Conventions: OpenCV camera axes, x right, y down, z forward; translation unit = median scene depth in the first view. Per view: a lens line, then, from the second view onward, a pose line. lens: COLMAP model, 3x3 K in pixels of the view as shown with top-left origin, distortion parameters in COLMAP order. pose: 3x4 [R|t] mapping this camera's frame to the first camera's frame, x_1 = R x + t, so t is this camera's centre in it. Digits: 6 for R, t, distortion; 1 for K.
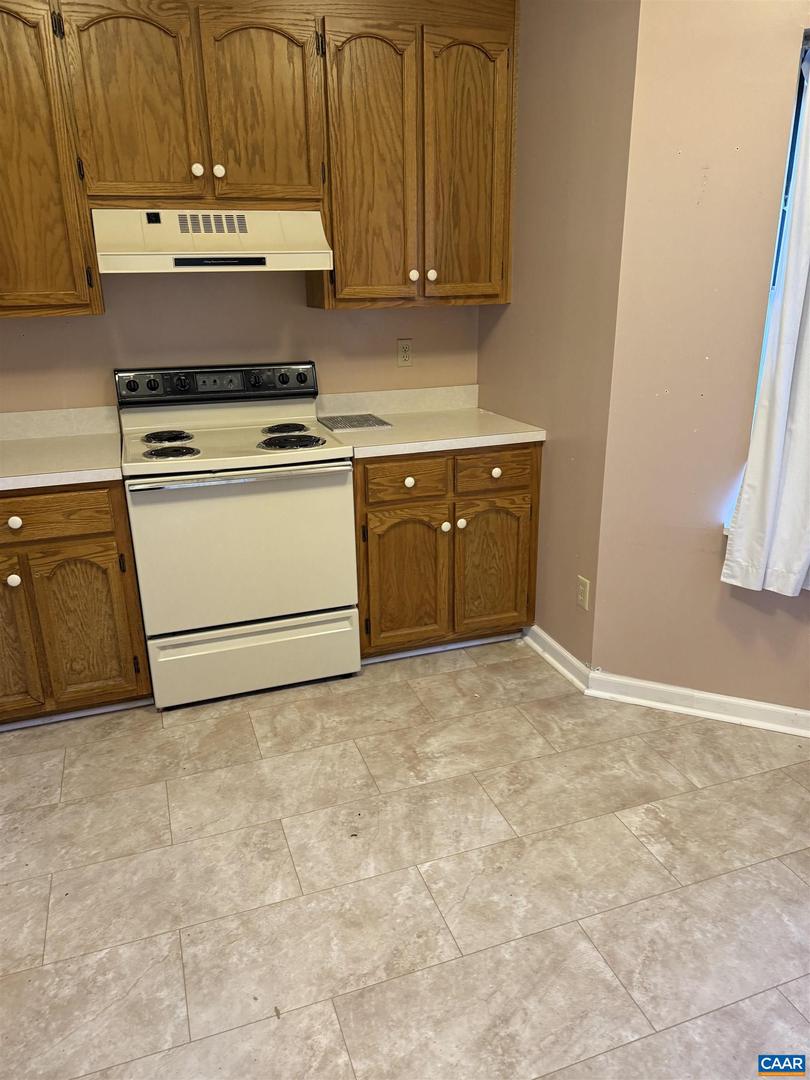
lens RADIAL K [[774.4, 0, 403.1], [0, 774.4, 534.0], [0, 0, 1]] dist [0.067453, -0.091852]
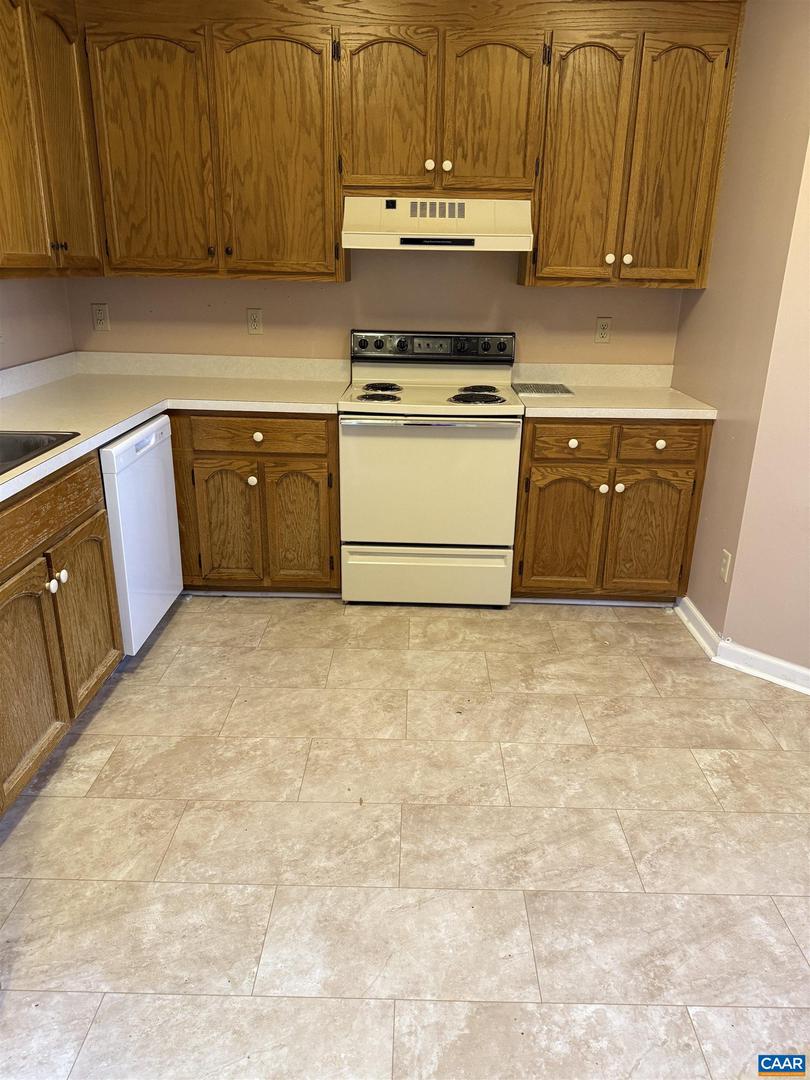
lens RADIAL K [[763.8, 0, 405.0], [0, 763.8, 540.0], [0, 0, 1]] dist [0.064713, -0.095288]
pose [[0.937385, 0.148976, -0.314827, 0.162537], [-0.142004, 0.988838, 0.045107, 0.060774], [0.318033, 0.002424, 0.948077, -0.142760]]
